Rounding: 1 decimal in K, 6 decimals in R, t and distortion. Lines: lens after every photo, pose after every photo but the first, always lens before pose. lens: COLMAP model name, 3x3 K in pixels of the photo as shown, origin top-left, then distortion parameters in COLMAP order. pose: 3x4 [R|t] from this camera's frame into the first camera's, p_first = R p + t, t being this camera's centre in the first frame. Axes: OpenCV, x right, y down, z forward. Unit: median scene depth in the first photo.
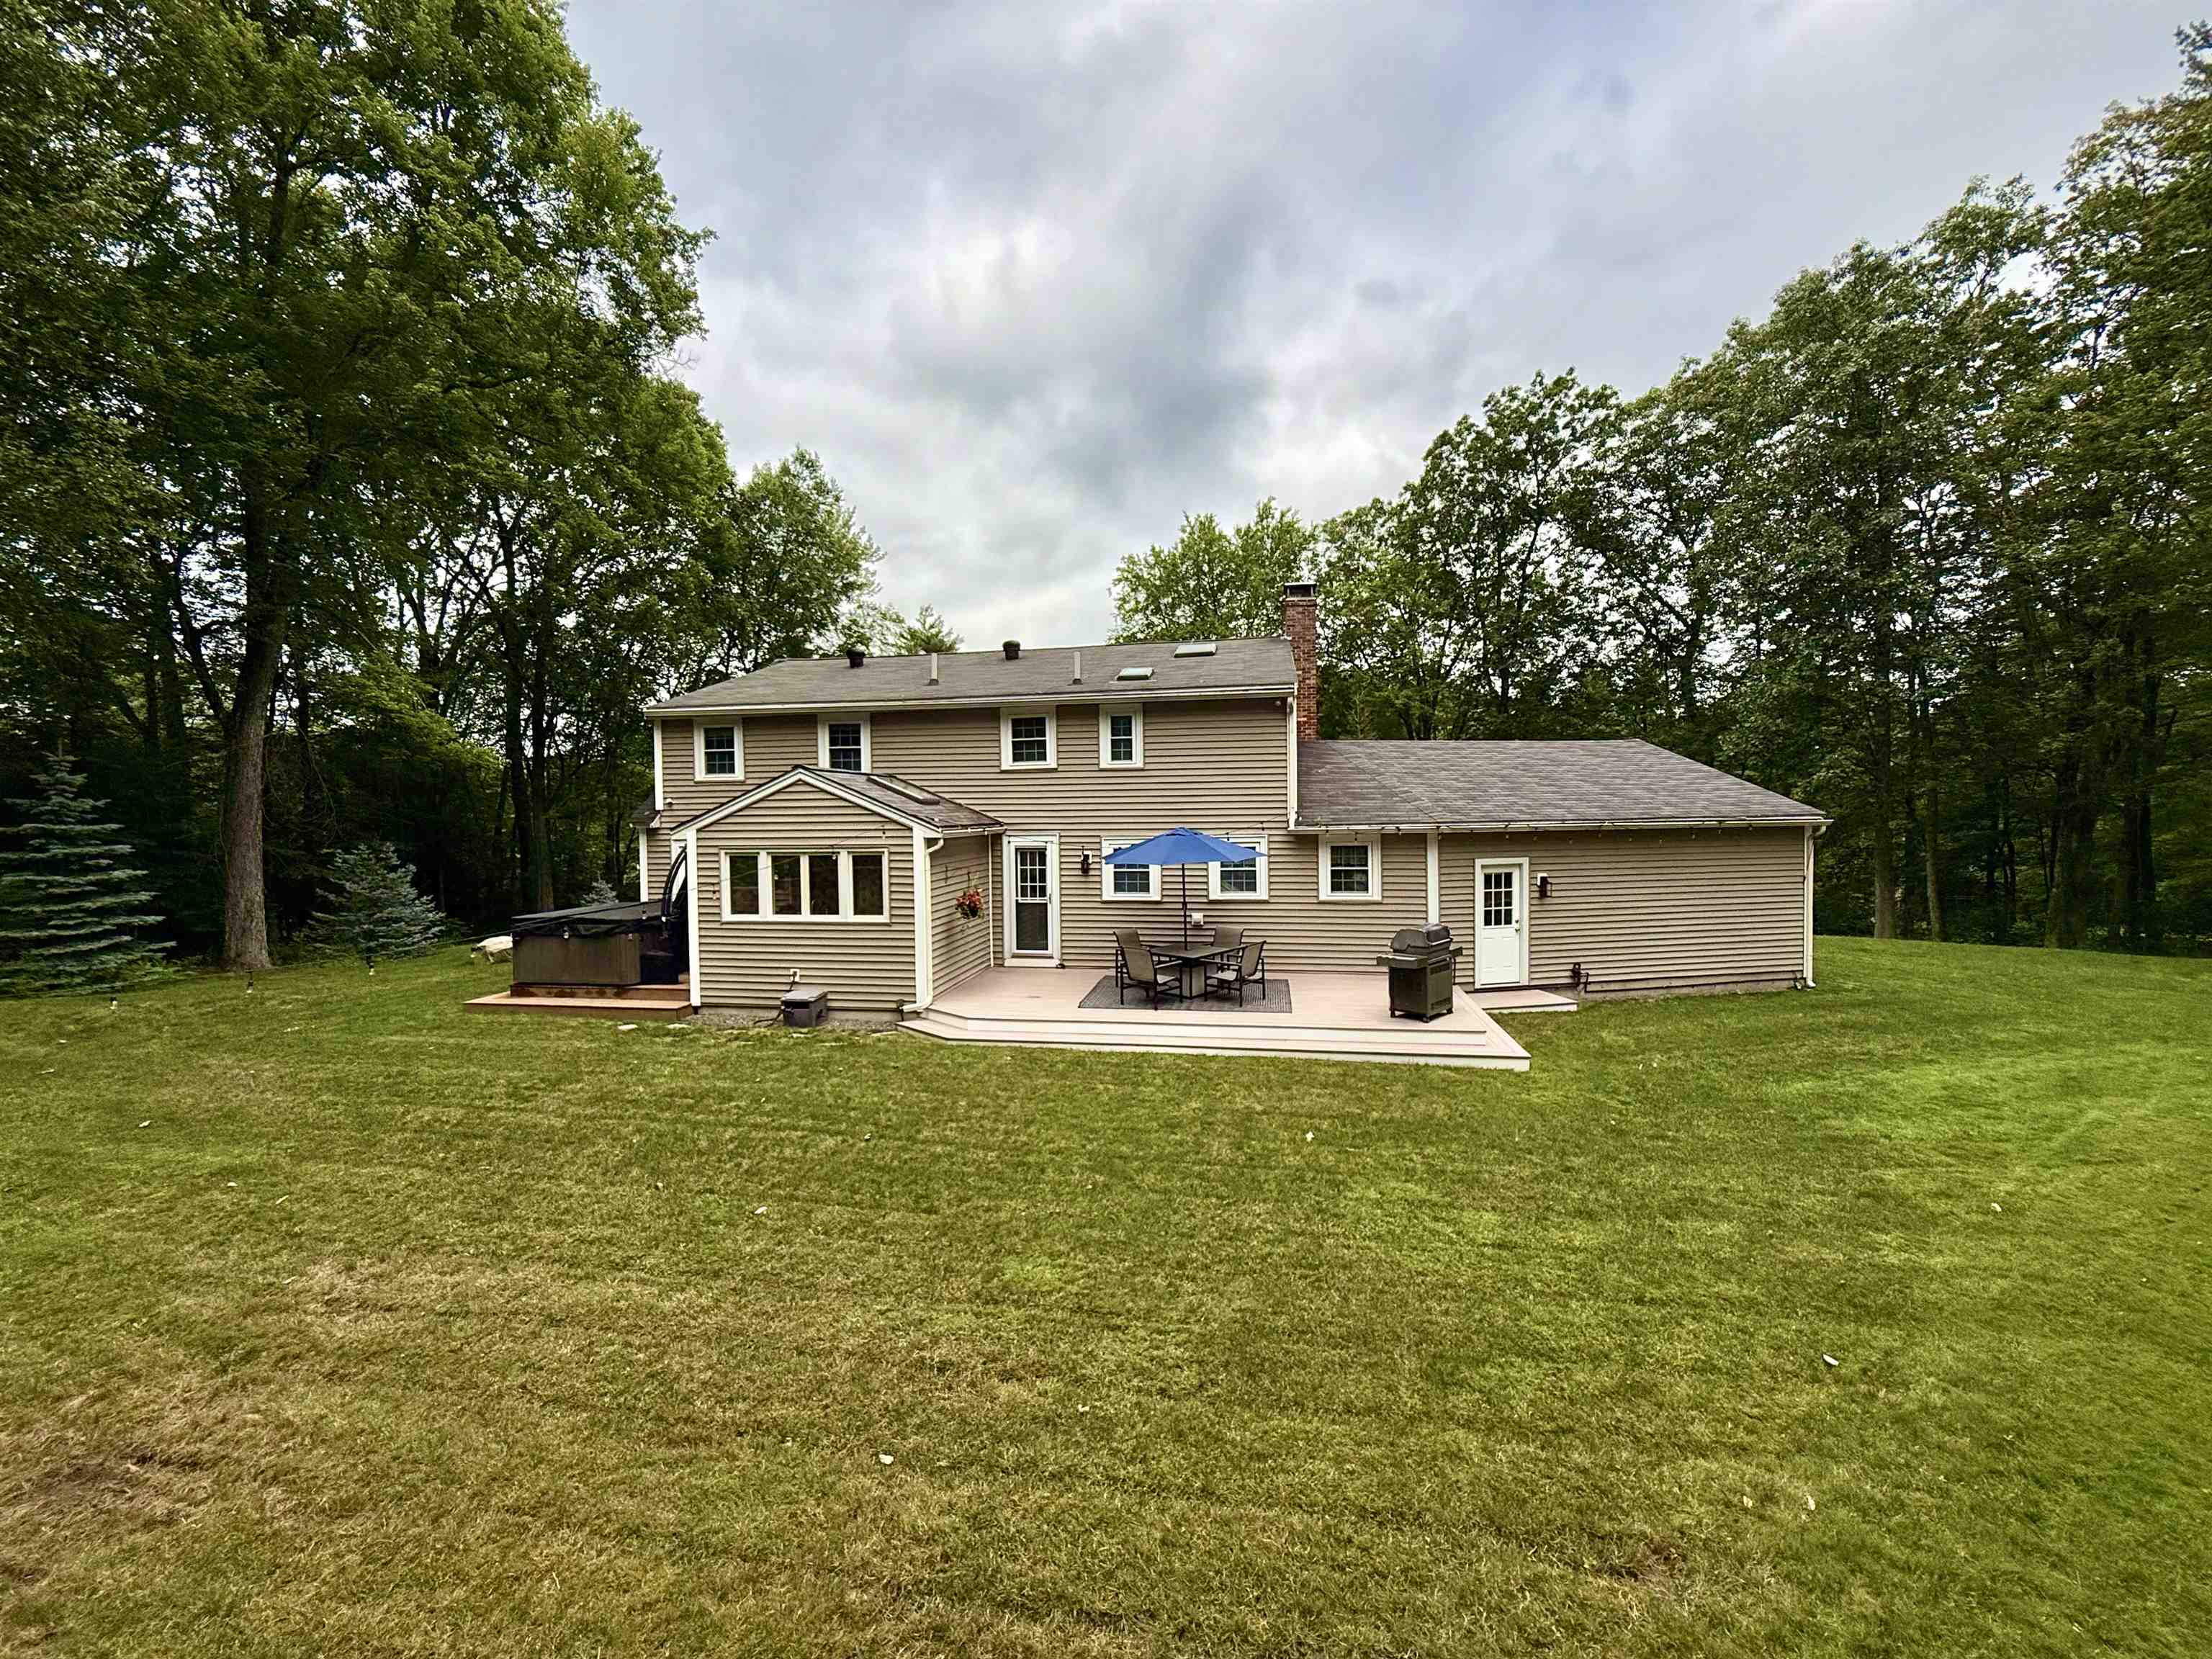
lens RADIAL K [[879.3, 0, 1111.8], [0, 879.3, 831.0], [0, 0, 1]] dist [-0.000920, 0.000849]
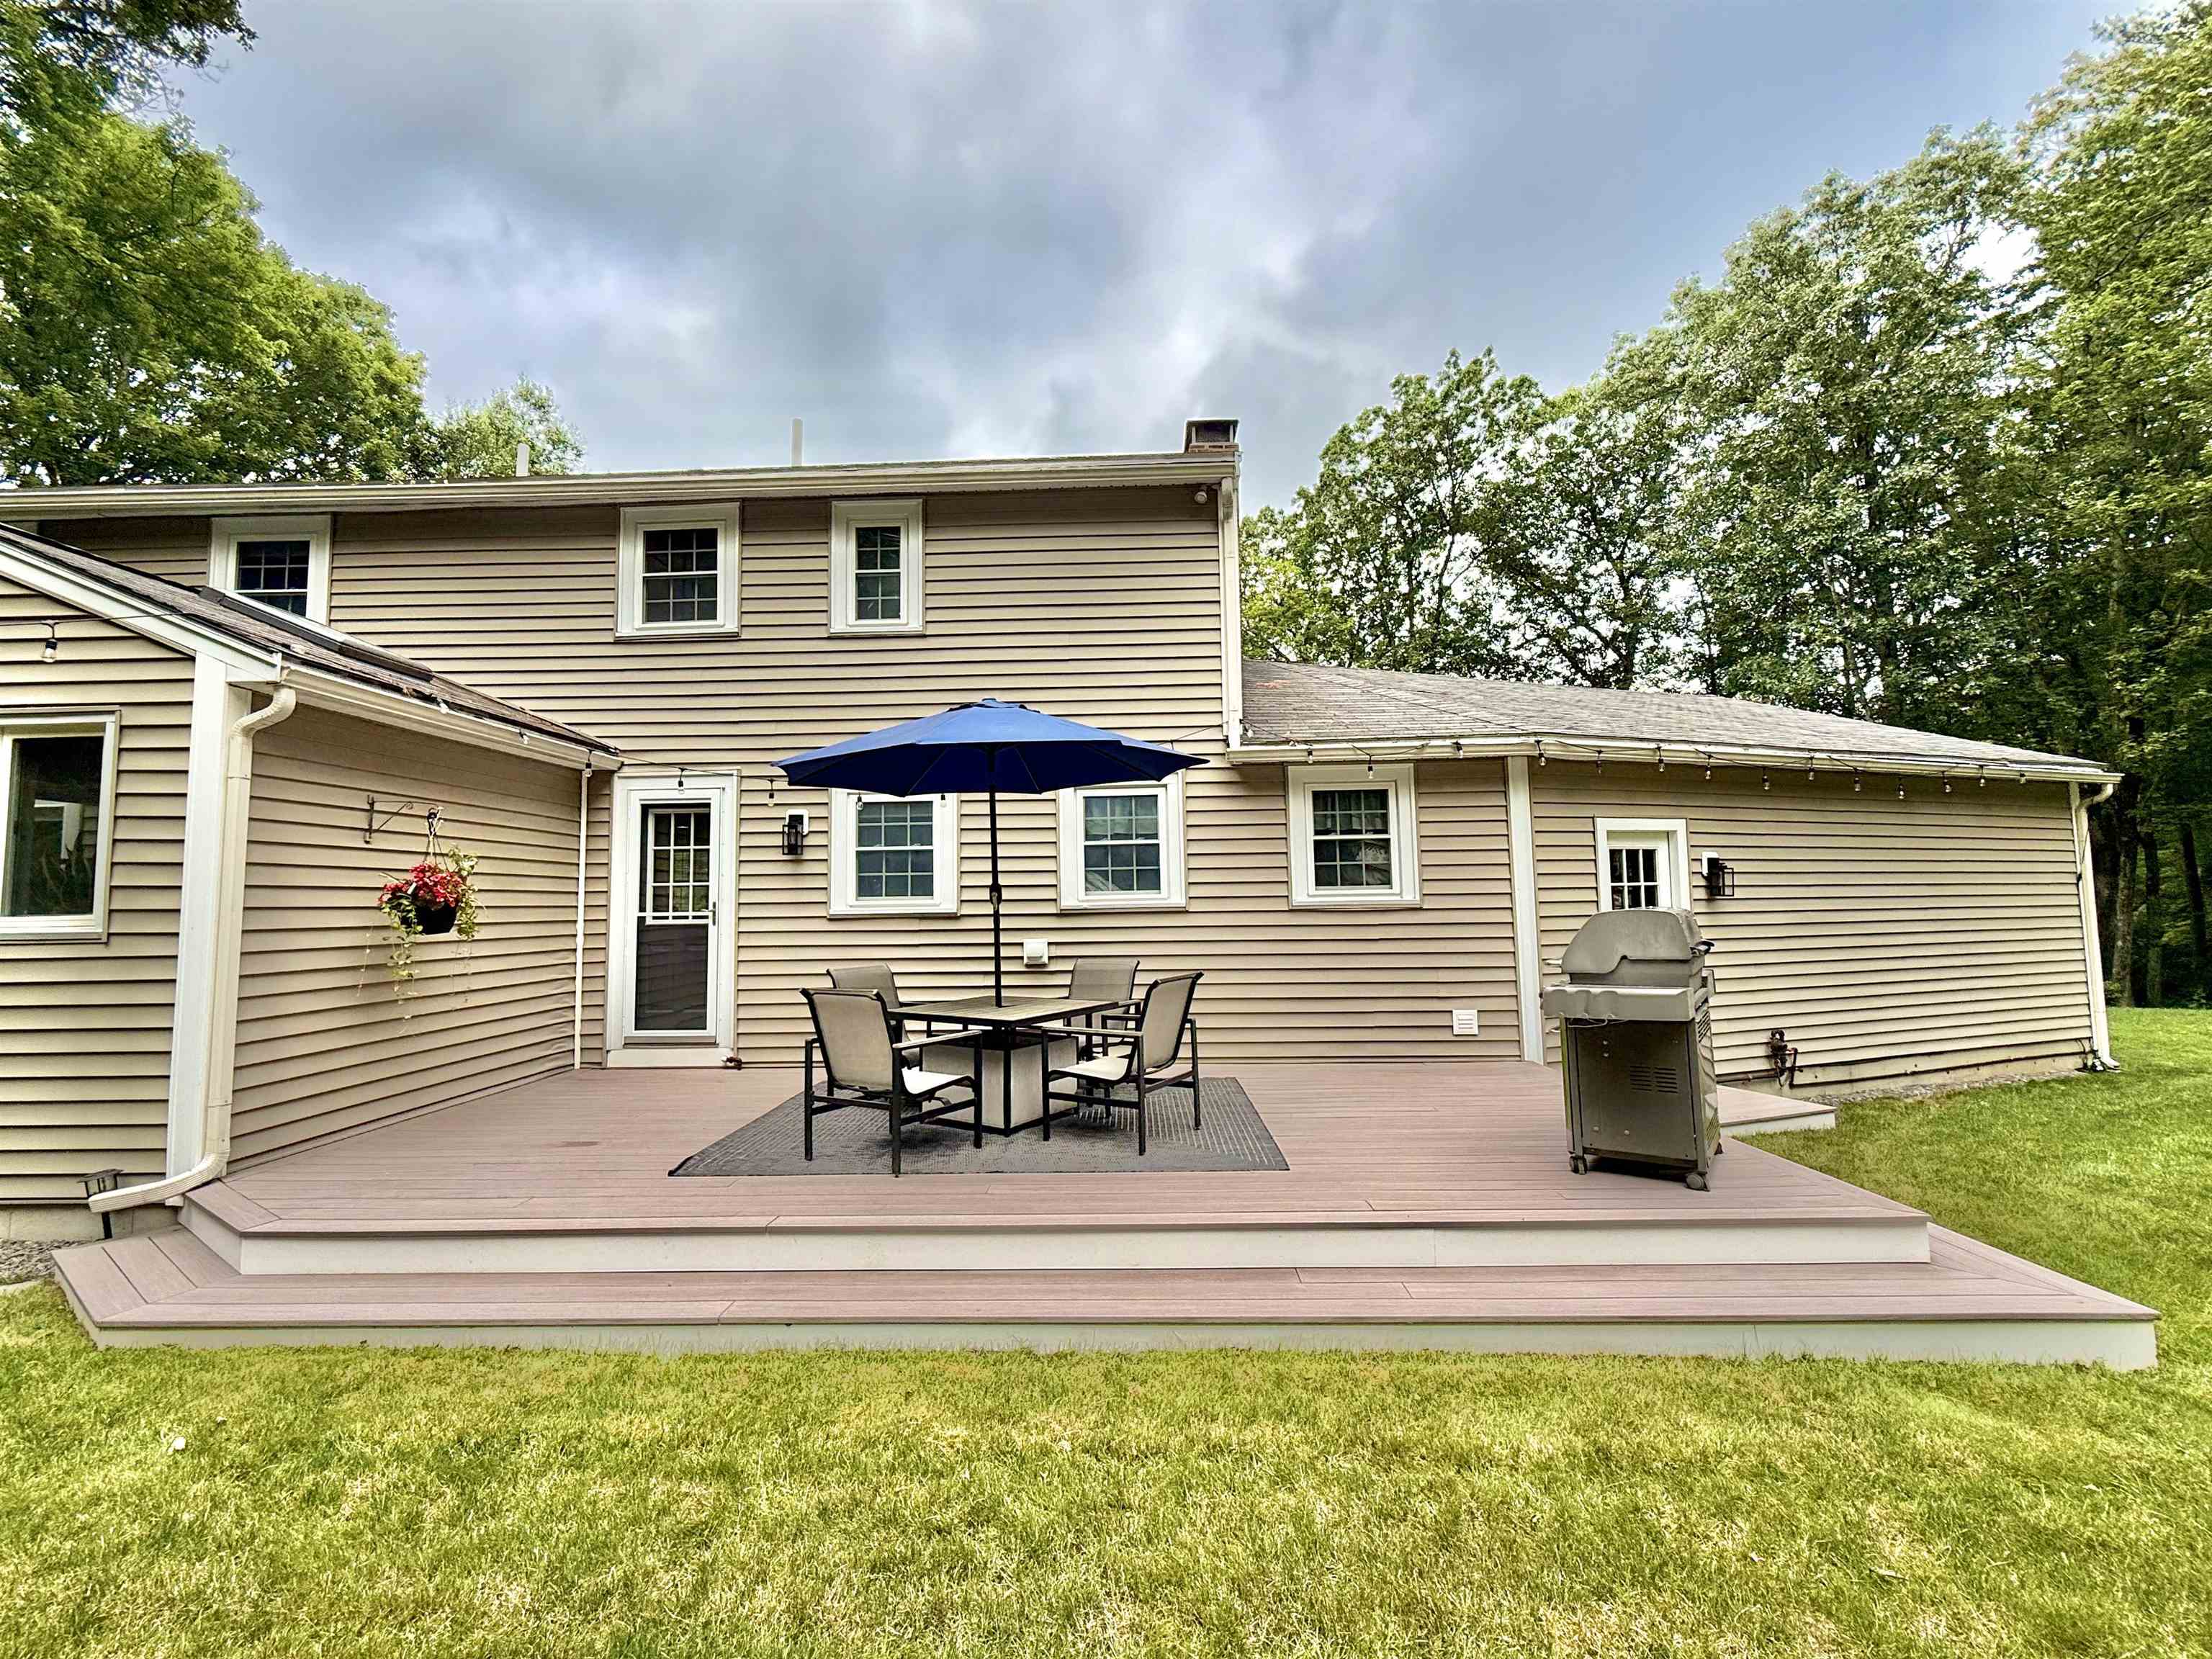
lens RADIAL K [[950.5, 0, 1109.7], [0, 950.5, 826.8], [0, 0, 1]] dist [0.000451, 0.000563]
pose [[0.988931, 0.010370, 0.148015, 0.061444], [0.005412, 0.994370, -0.105827, 0.088666], [-0.148279, 0.105456, 0.983307, 0.496528]]
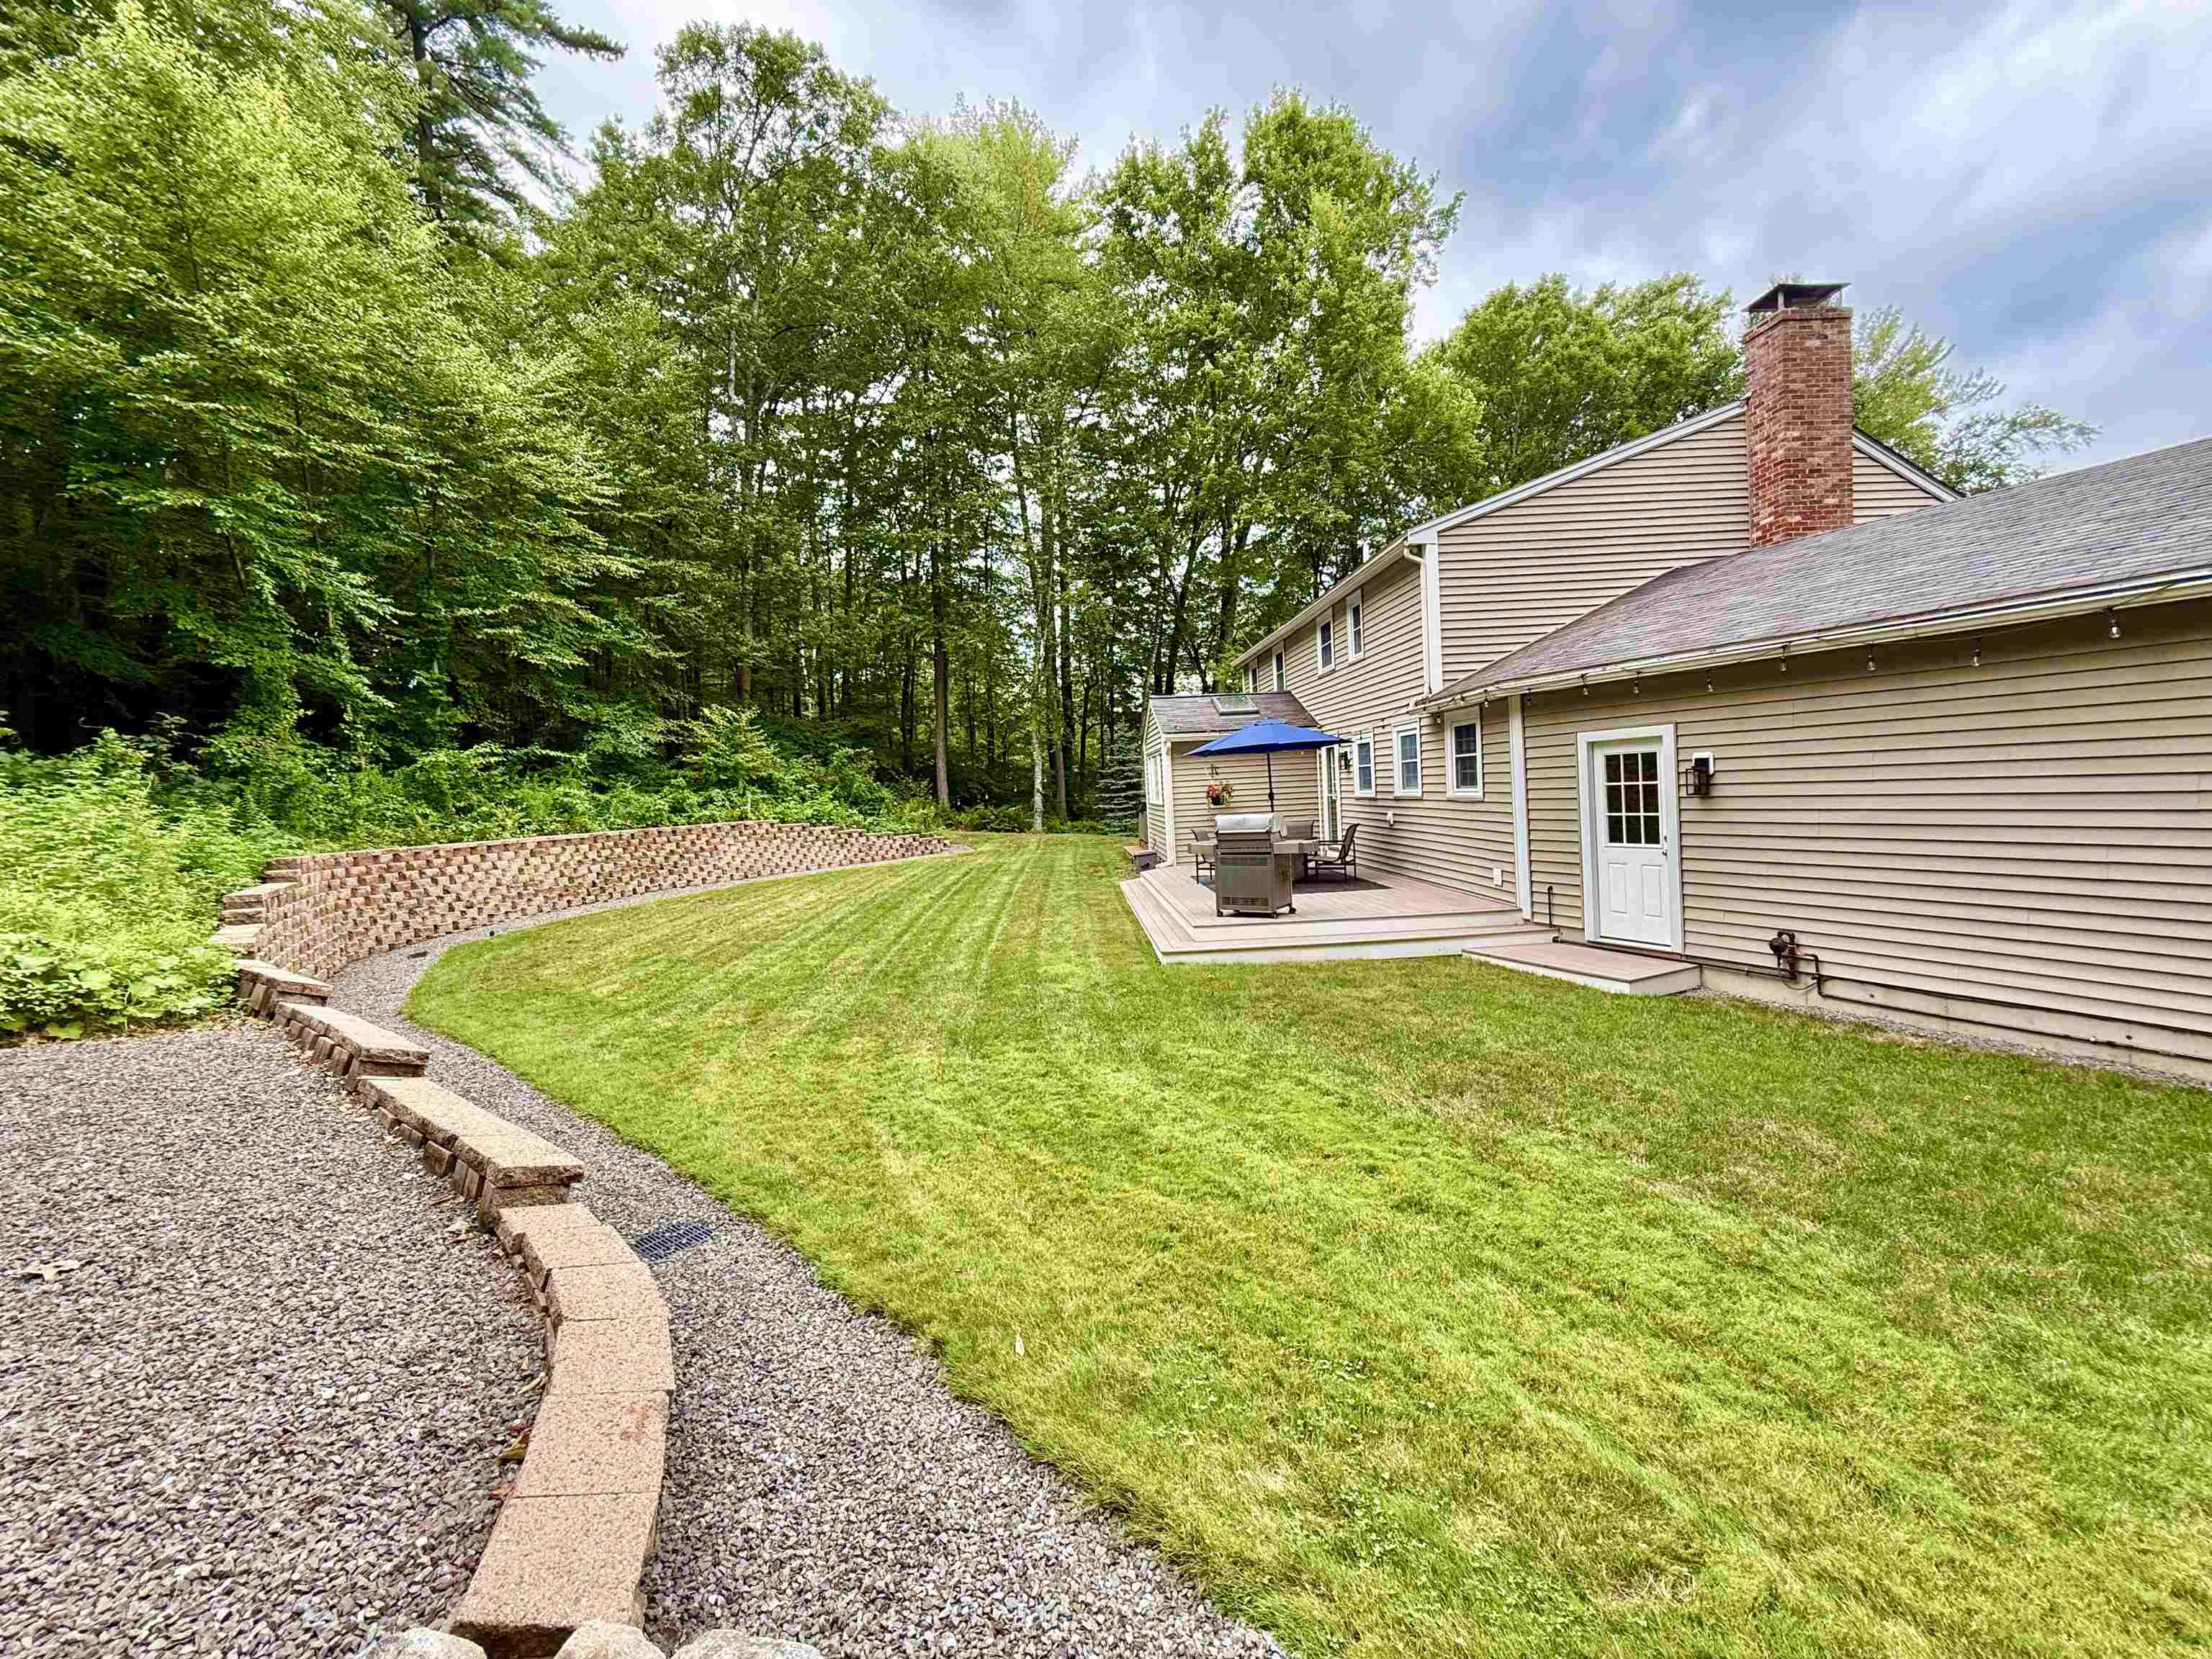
lens RADIAL K [[879.3, 0, 1110.7], [0, 879.3, 823.9], [0, 0, 1]] dist [-0.000920, 0.000849]
pose [[0.231460, 0.039205, -0.972054, 0.912513], [0.025340, 0.998606, 0.046309, 0.057020], [0.972514, -0.035351, 0.230144, 0.512903]]
